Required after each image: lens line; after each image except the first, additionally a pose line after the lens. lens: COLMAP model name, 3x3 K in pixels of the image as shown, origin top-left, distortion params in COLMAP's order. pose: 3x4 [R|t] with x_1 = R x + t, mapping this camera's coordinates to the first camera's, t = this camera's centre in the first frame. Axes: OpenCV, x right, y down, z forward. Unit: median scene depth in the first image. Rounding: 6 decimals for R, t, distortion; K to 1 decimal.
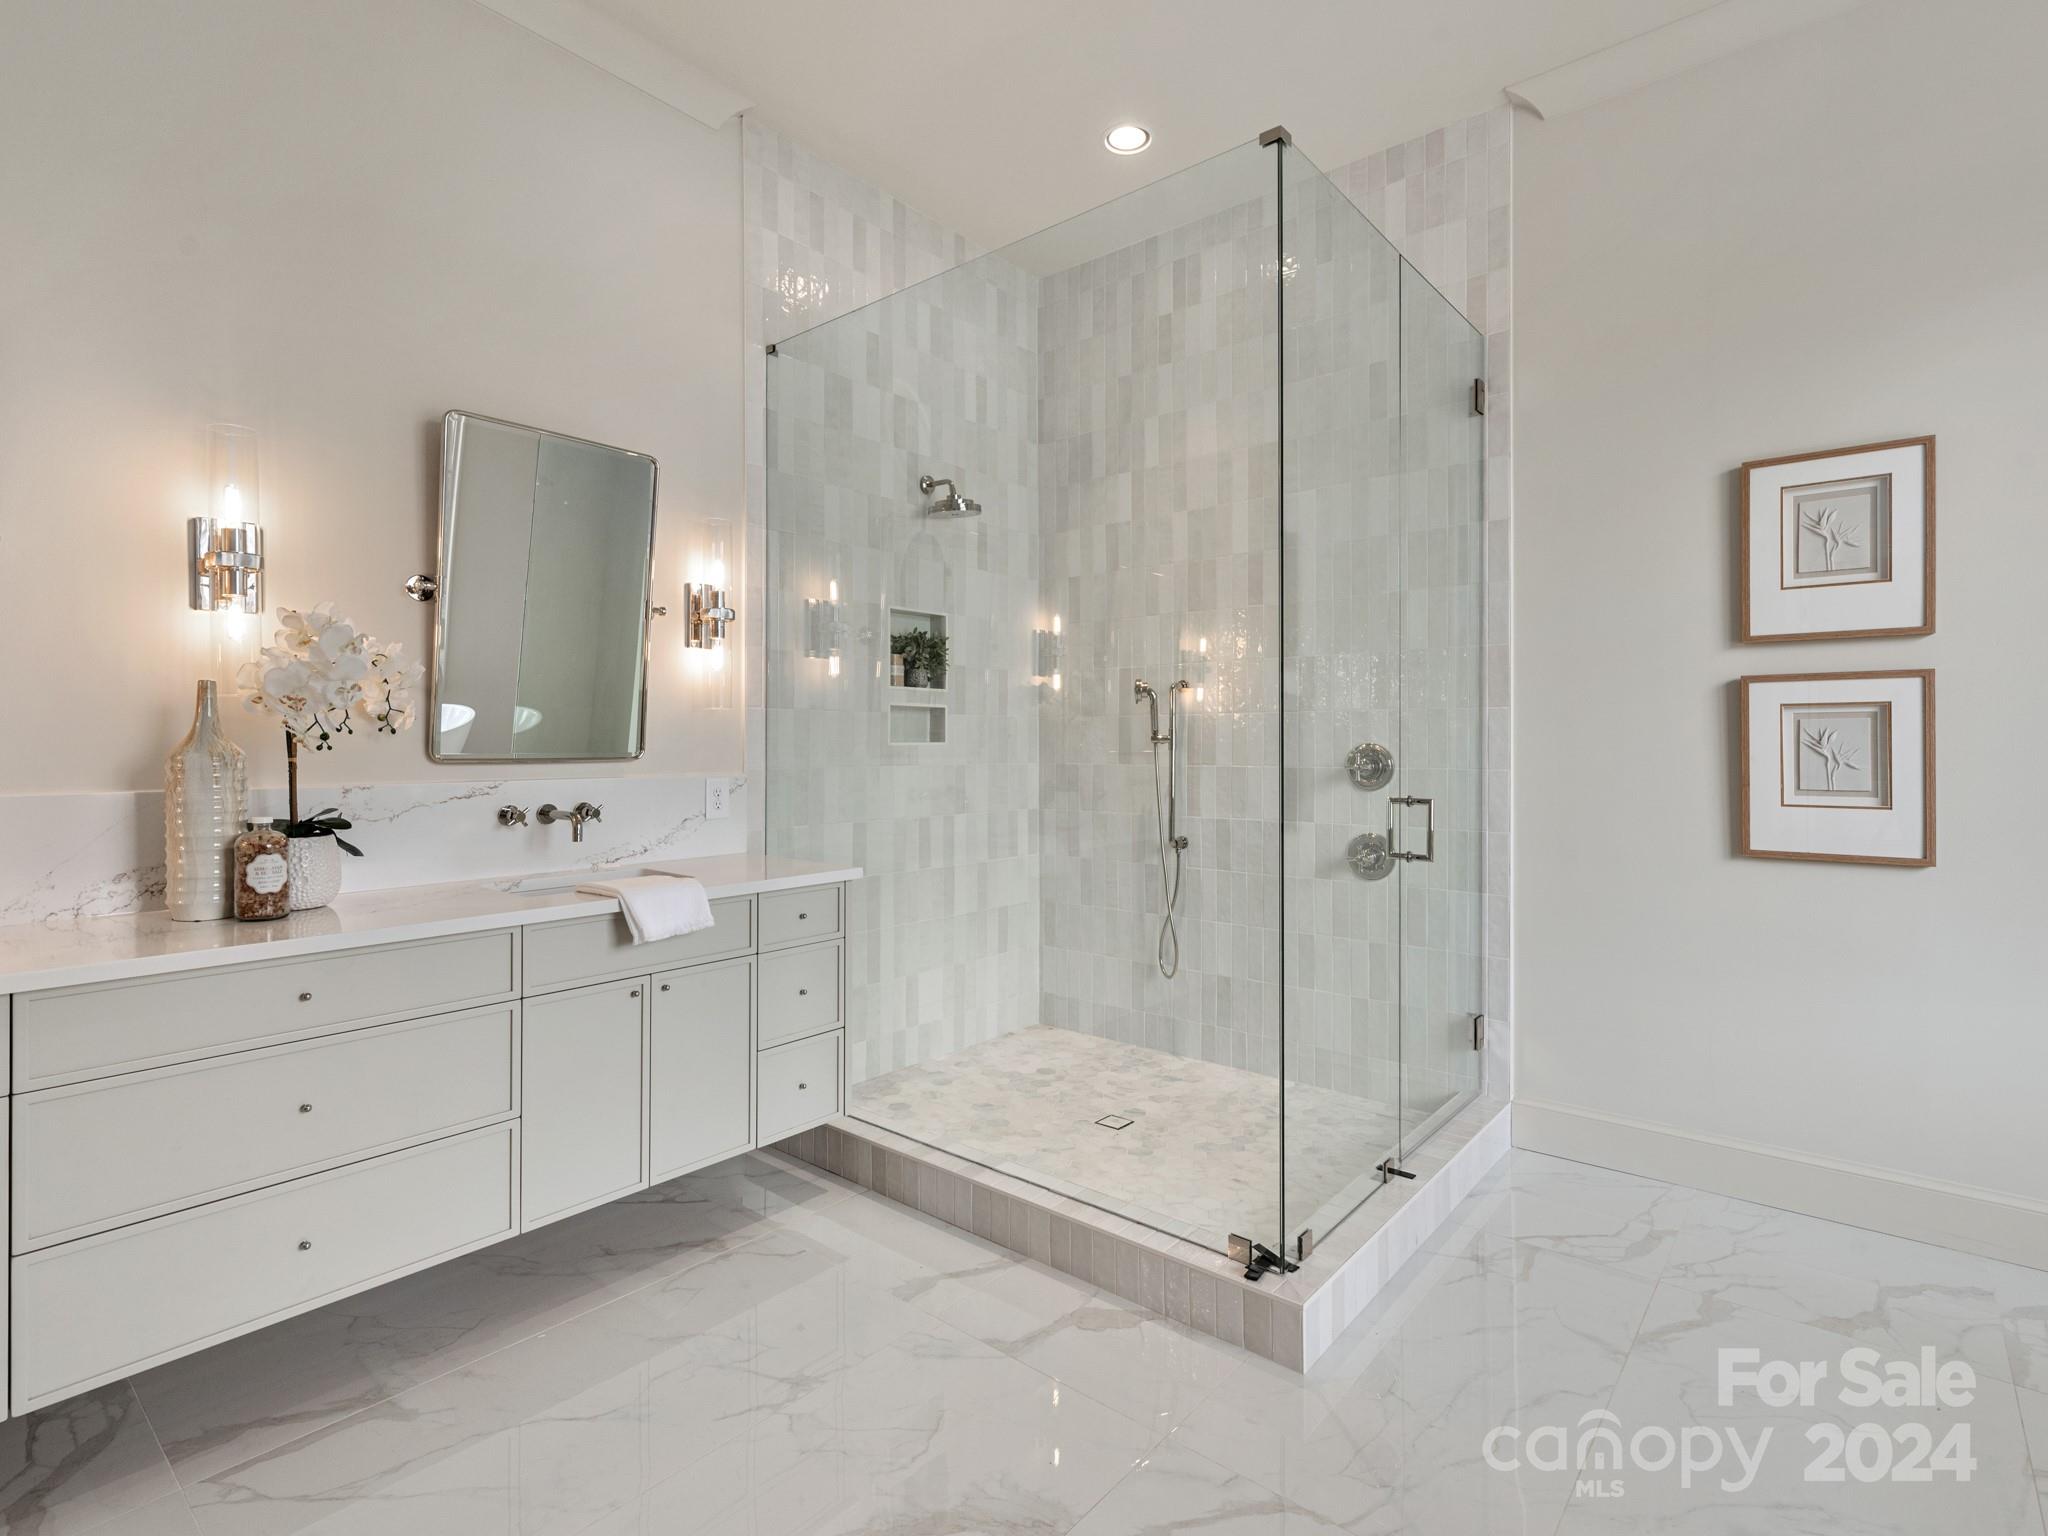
lens RADIAL K [[1003.1, 0, 1025.1], [0, 1003.1, 753.2], [0, 0, 1]] dist [-0.001999, 0.000141]
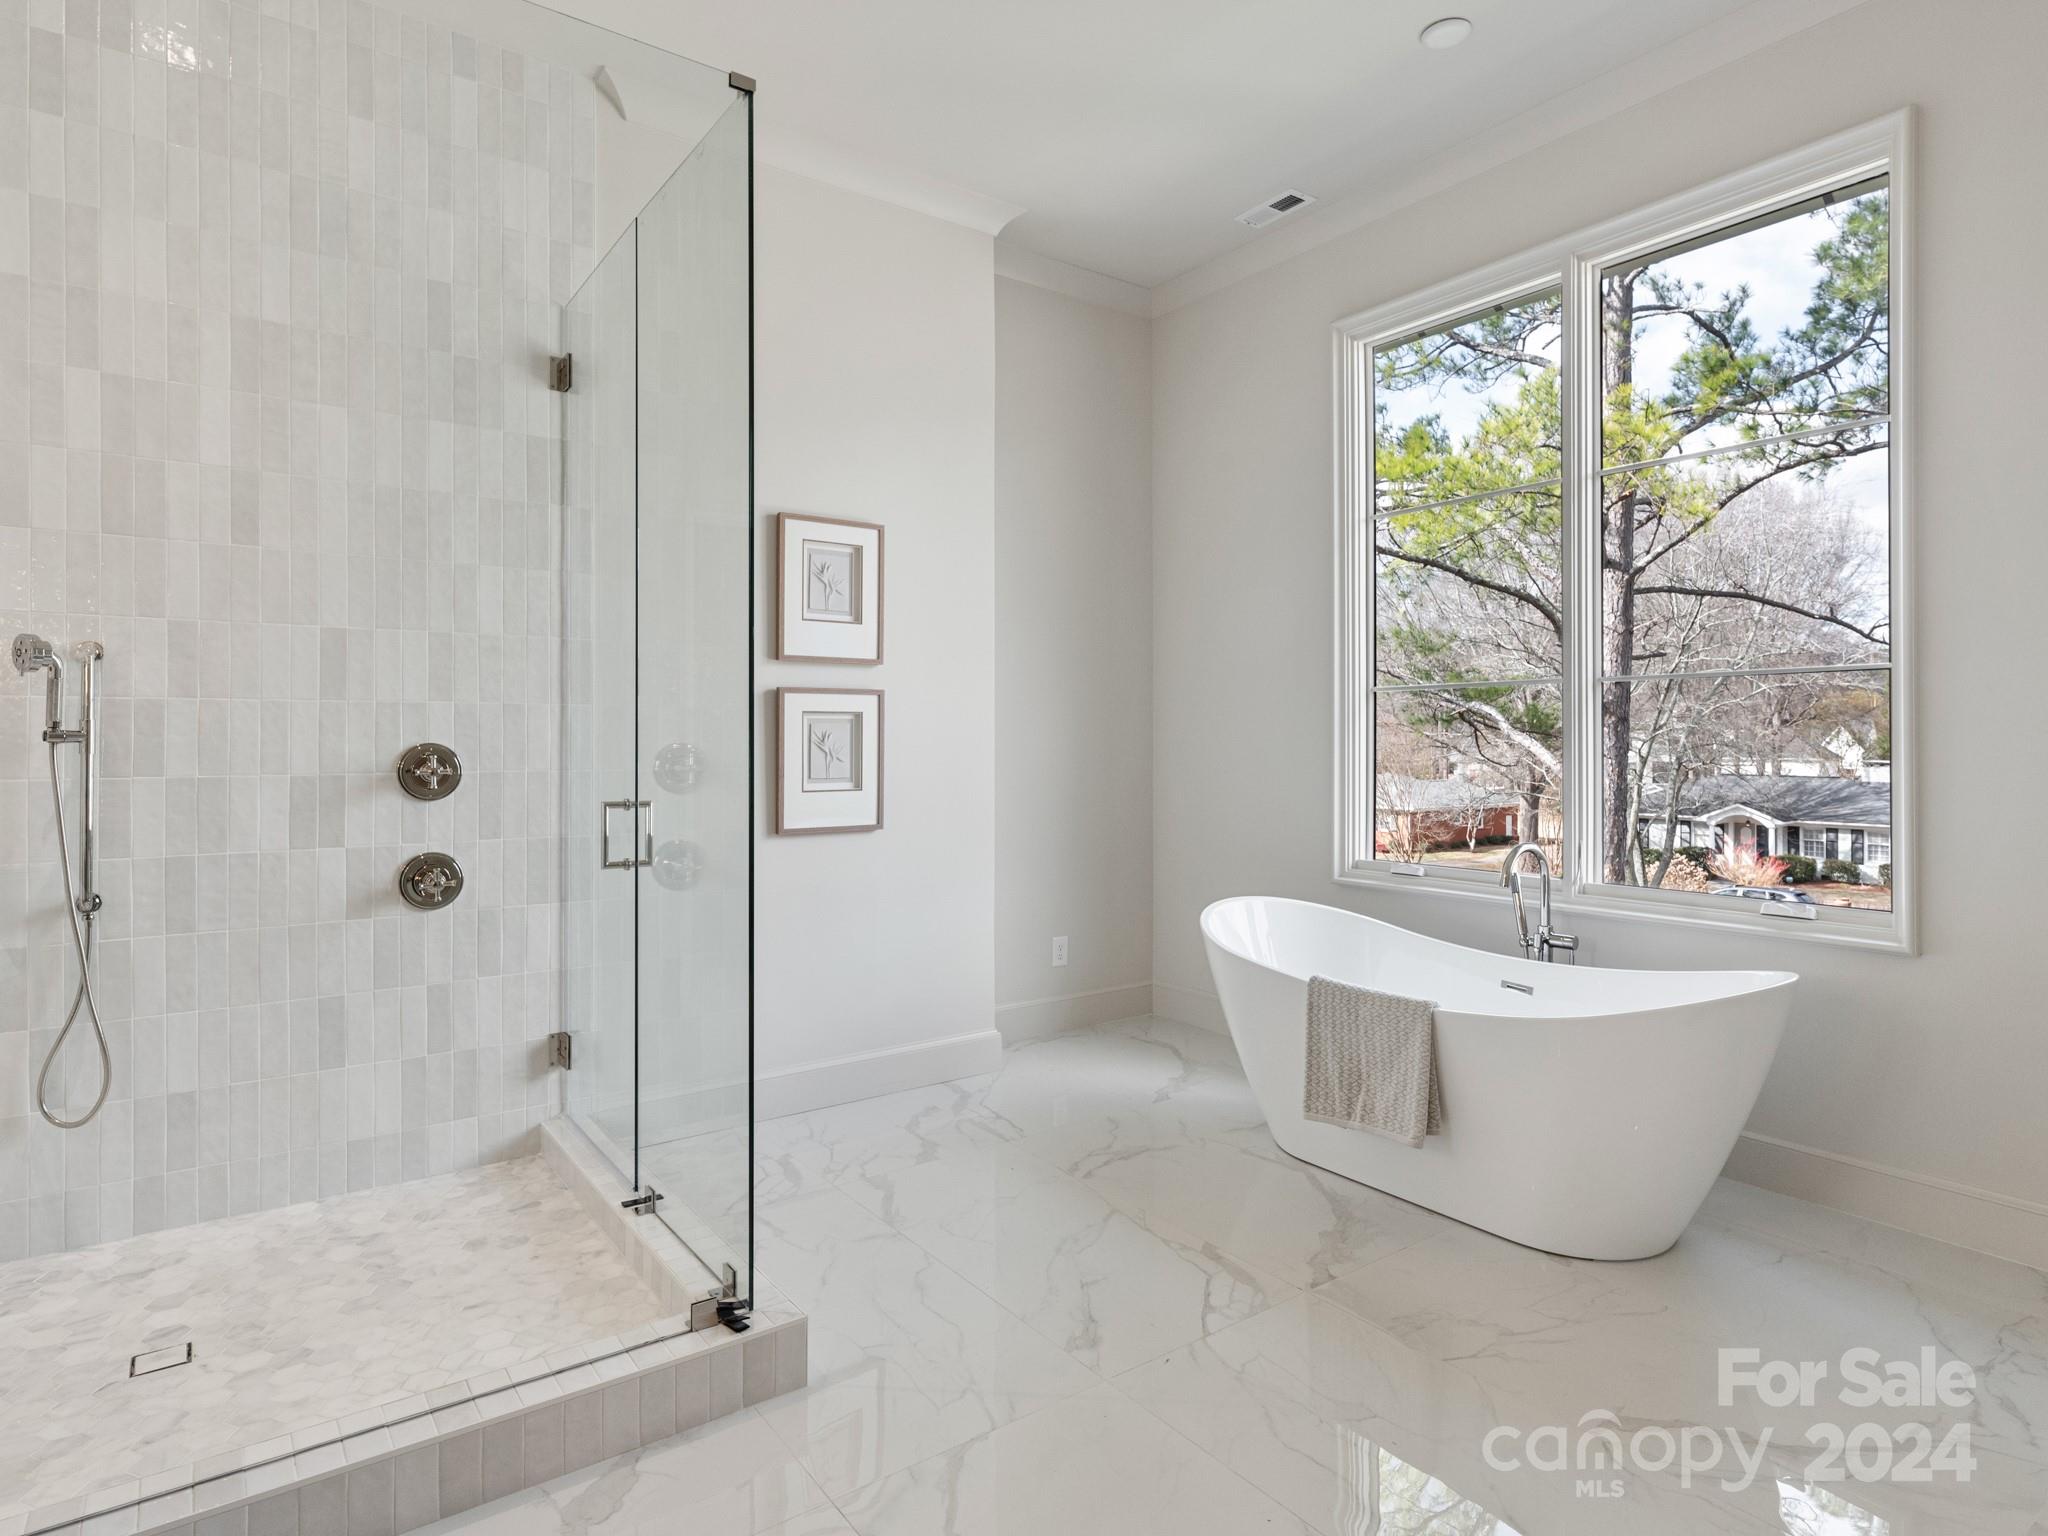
lens RADIAL K [[1118.7, 0, 1023.4], [0, 1118.7, 754.6], [0, 0, 1]] dist [0.000650, -0.001861]
pose [[0.244065, -0.010888, 0.969698, -0.464630], [0.010181, 0.999911, 0.008665, -0.002940], [-0.969705, 0.007758, 0.244154, 0.335247]]
